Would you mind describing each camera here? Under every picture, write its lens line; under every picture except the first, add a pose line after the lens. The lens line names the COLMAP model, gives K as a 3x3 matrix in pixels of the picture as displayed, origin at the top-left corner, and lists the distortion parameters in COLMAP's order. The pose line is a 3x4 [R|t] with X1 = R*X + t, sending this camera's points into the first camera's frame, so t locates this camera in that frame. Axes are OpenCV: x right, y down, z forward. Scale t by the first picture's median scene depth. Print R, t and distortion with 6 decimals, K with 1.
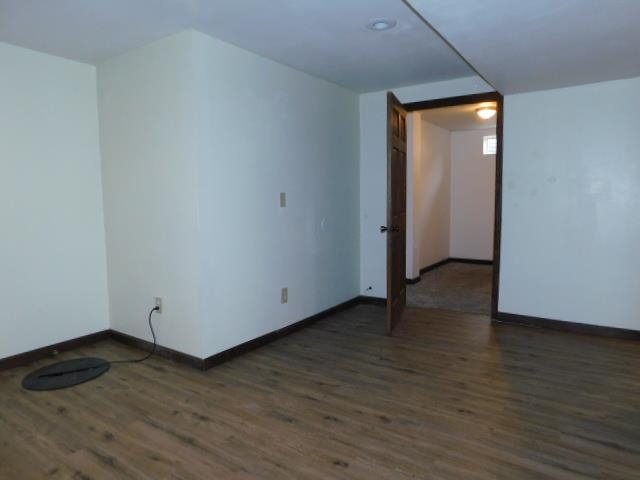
lens RADIAL K [[424.7, 0, 320.0], [0, 424.7, 240.0], [0, 0, 1]] dist [-0.045050, 0.003506]
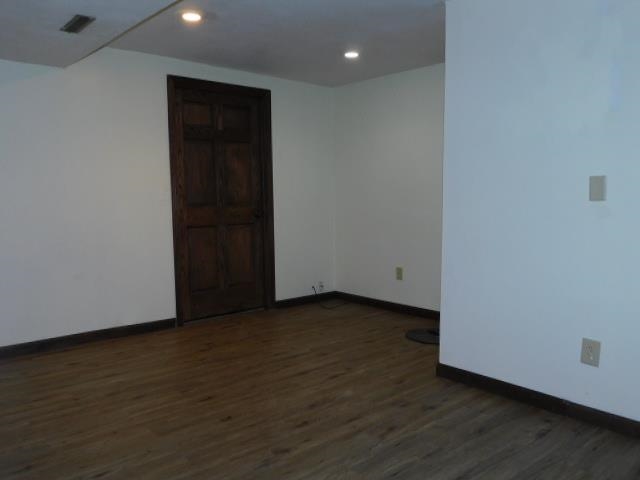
lens RADIAL K [[518.8, 0, 320.0], [0, 518.8, 240.0], [0, 0, 1]] dist [-0.001115, -0.003956]
pose [[-0.248119, 0.098363, -0.963723, 1.015034], [-0.084704, 0.988819, 0.122732, -0.117697], [0.965019, 0.112083, -0.237013, 1.179731]]
